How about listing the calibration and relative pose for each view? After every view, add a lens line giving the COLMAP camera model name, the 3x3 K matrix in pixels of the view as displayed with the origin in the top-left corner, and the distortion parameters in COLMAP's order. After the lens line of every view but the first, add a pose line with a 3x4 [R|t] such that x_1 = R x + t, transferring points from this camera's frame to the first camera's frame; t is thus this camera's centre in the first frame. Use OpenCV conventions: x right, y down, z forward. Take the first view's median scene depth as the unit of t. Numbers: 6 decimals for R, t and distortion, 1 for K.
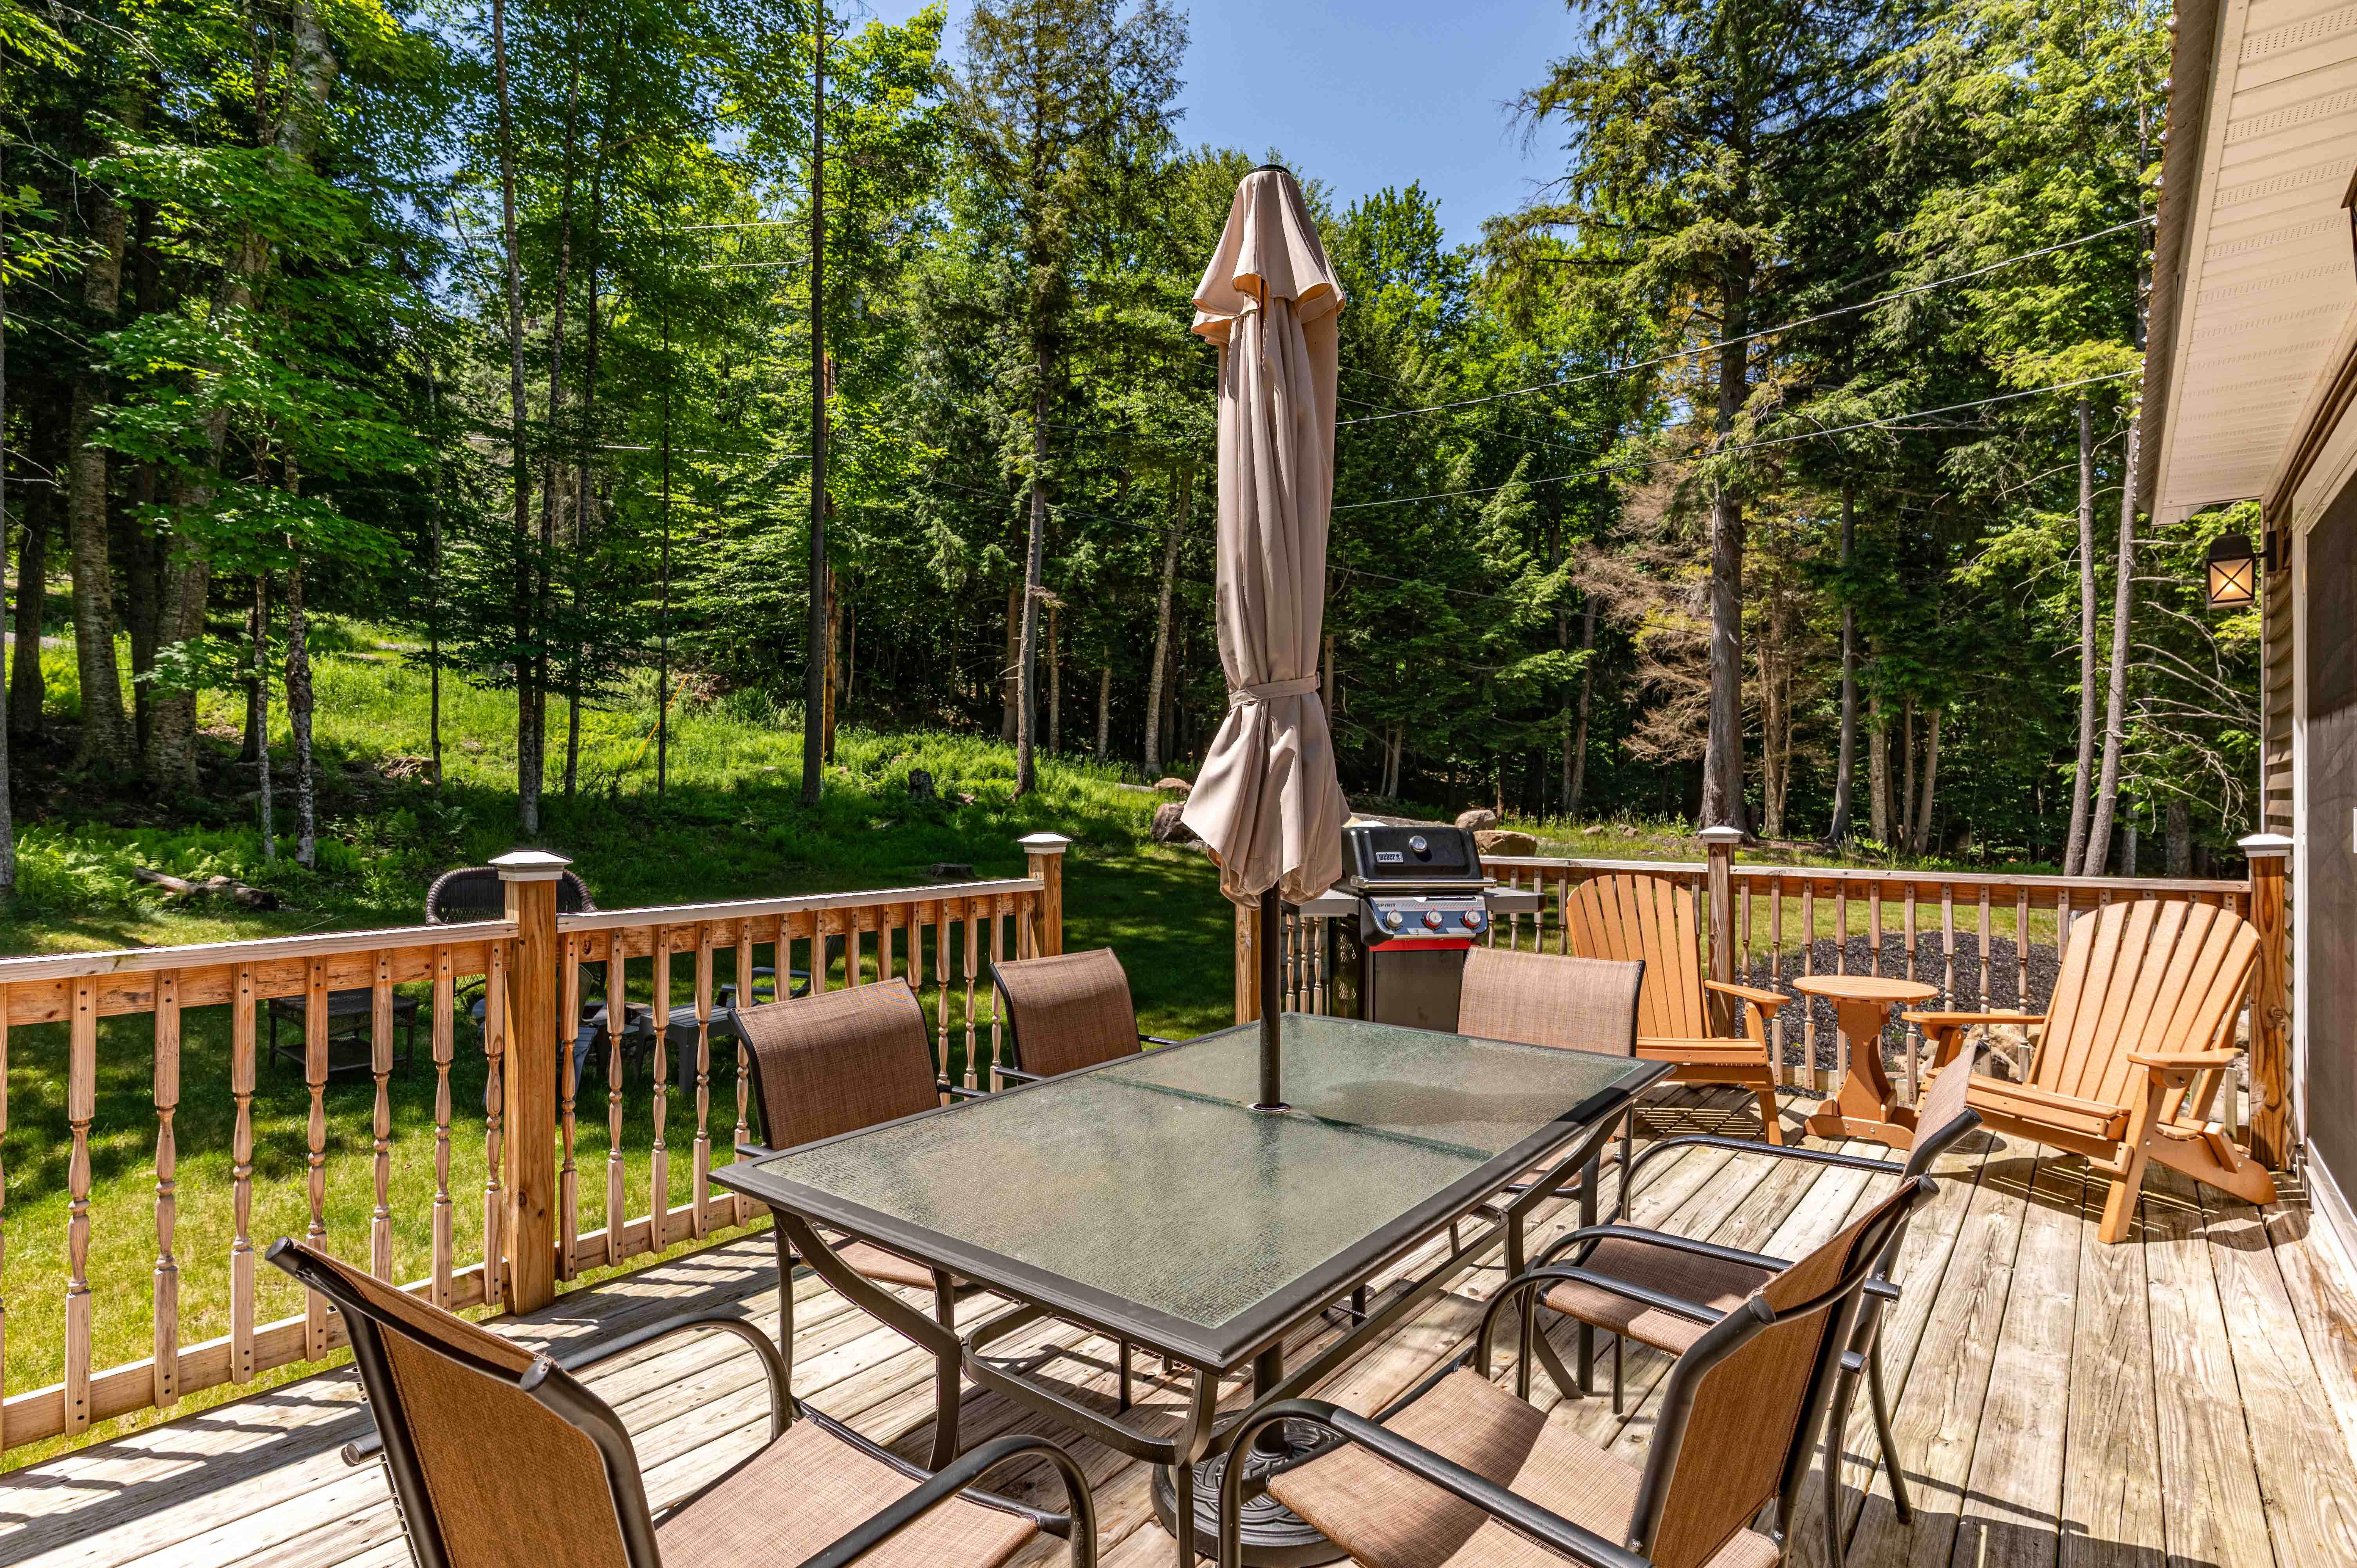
lens RADIAL K [[1151.7, 0, 1180.3], [0, 1151.7, 812.8], [0, 0, 1]] dist [-0.004581, -0.000385]
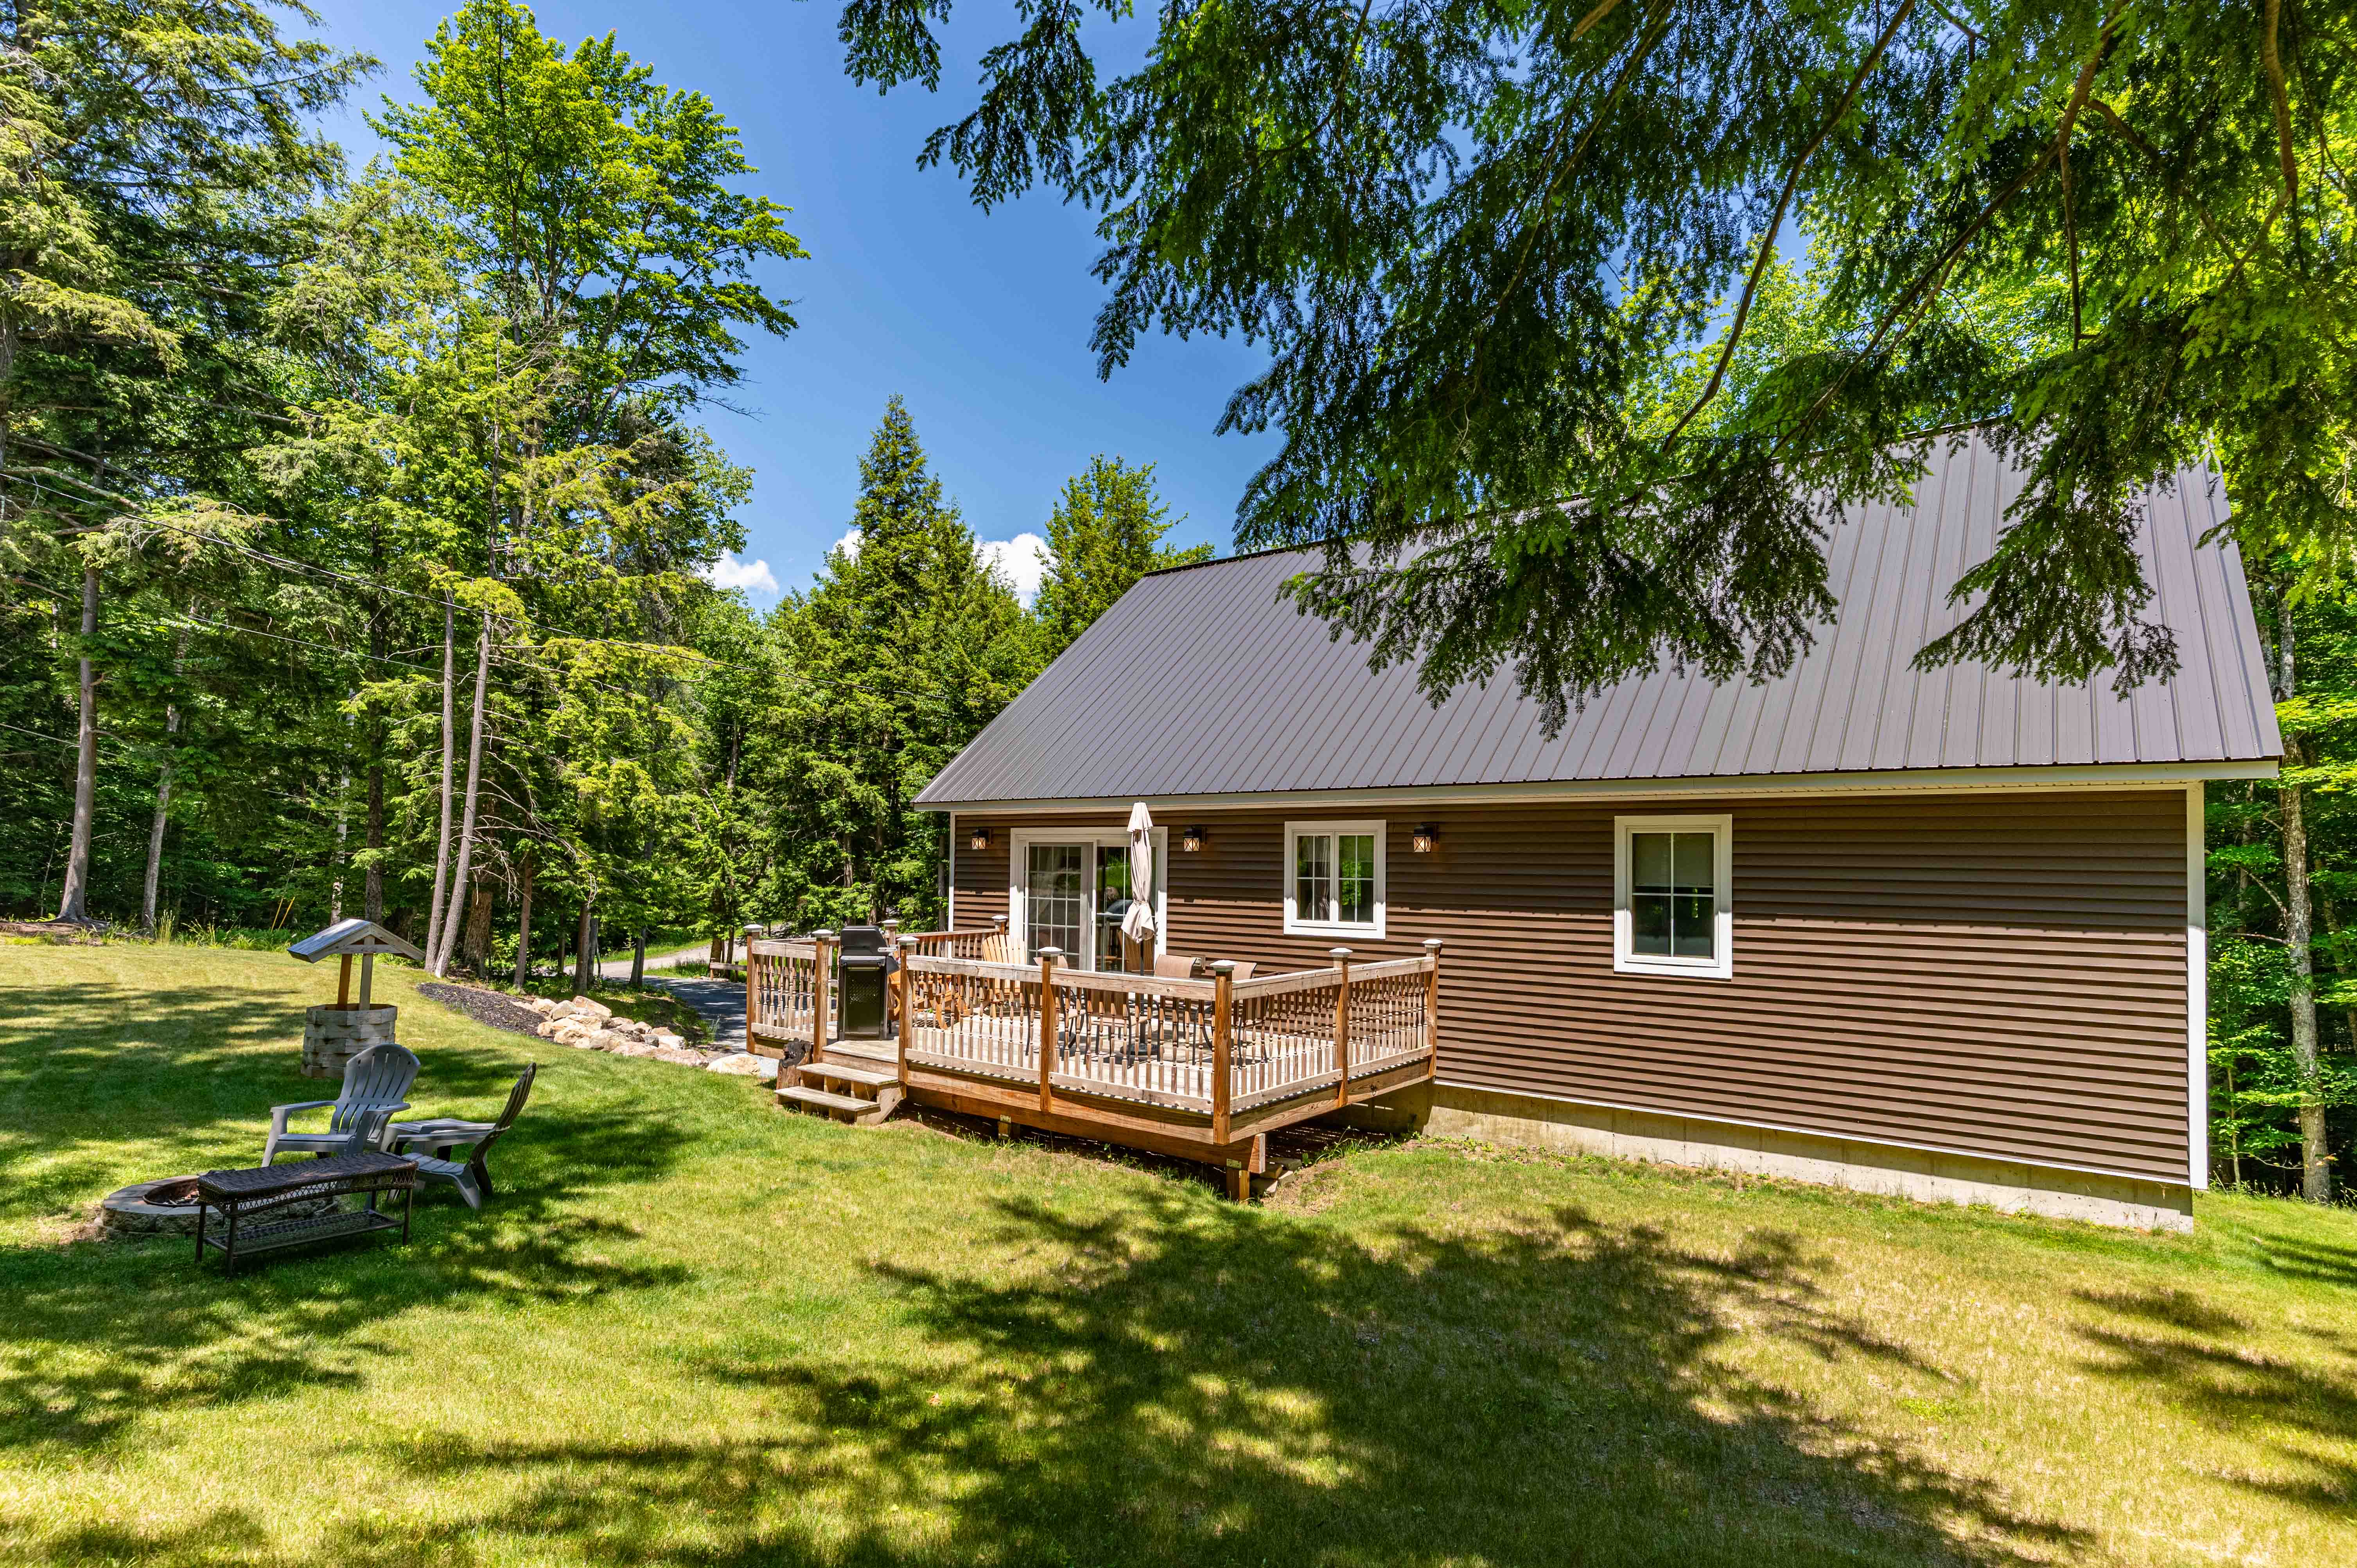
lens RADIAL K [[1157.6, 0, 1186.9], [0, 1157.6, 865.2], [0, 0, 1]] dist [-0.004682, -0.000106]
pose [[-0.044647, -0.000504, 0.999003, -0.680540], [-0.001759, 0.999998, 0.000426, -0.035149], [-0.999001, -0.001738, -0.044648, 0.141692]]
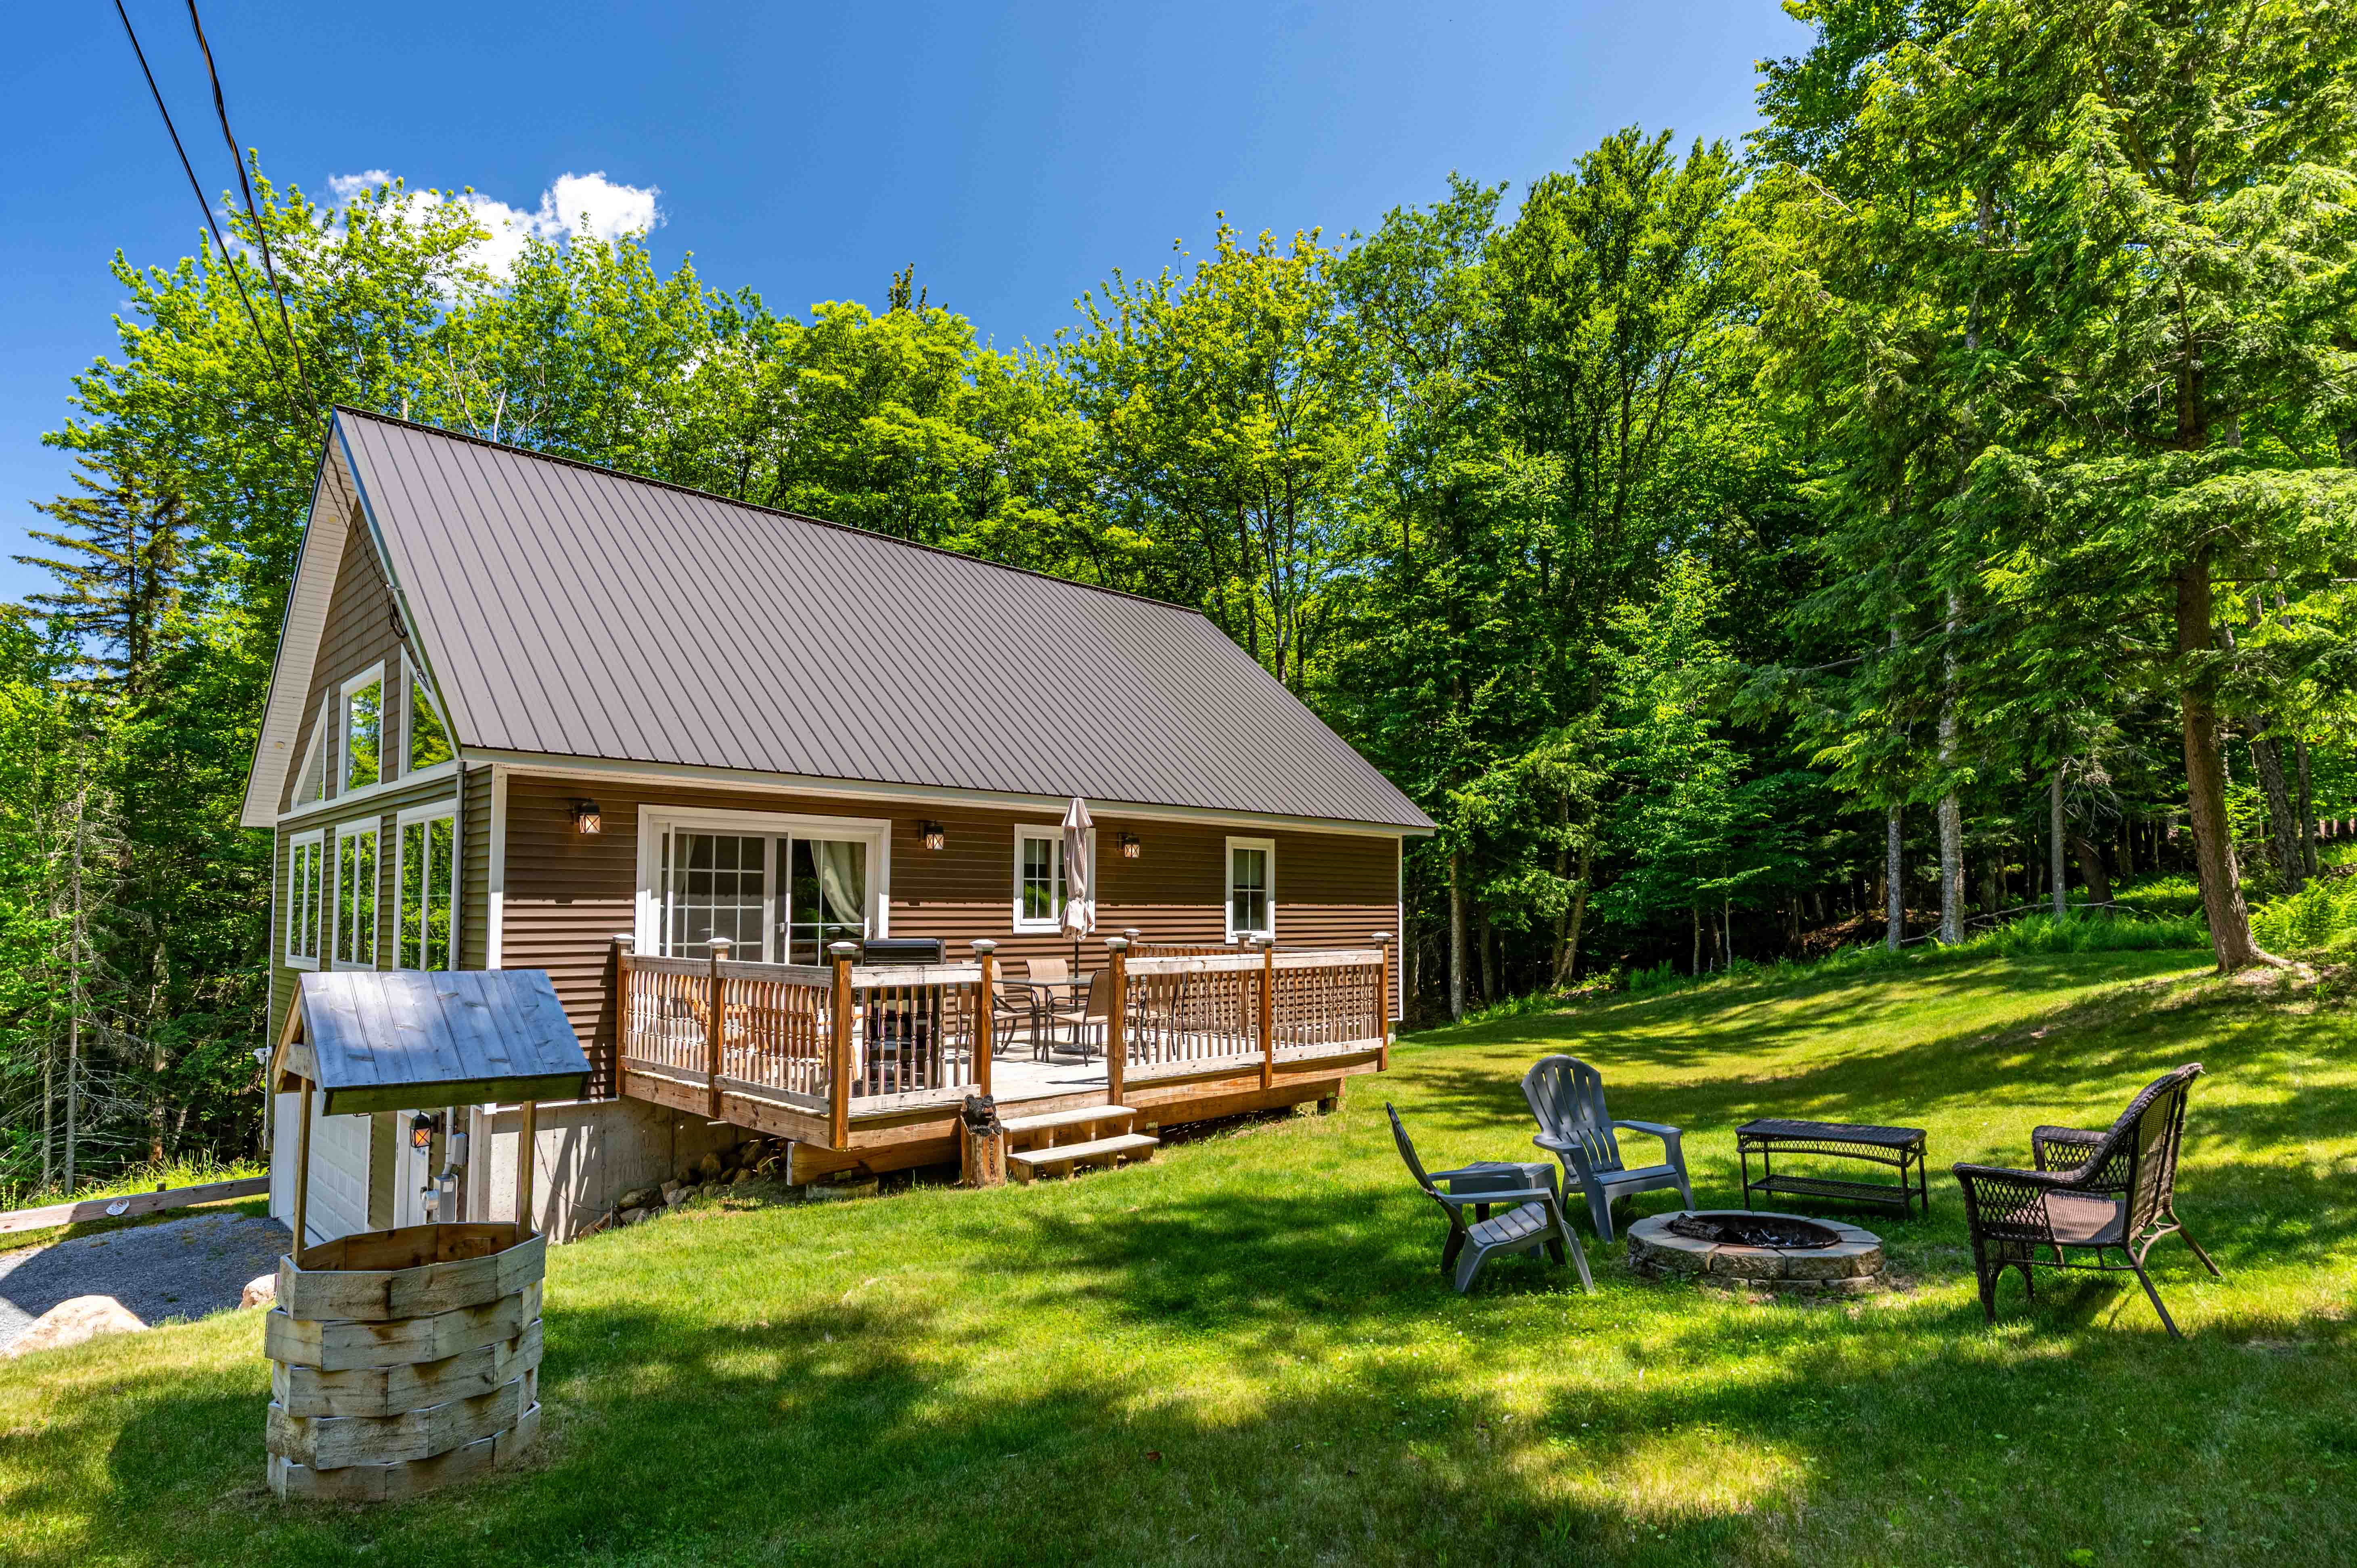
lens RADIAL K [[1215.0, 0, 1124.1], [0, 1215.0, 805.6], [0, 0, 1]] dist [-0.004909, -0.000126]
pose [[-0.992069, -0.018199, 0.124370, -0.114292], [-0.024281, 0.998573, -0.047560, -0.038362], [-0.123327, -0.050203, -0.991095, 0.821406]]
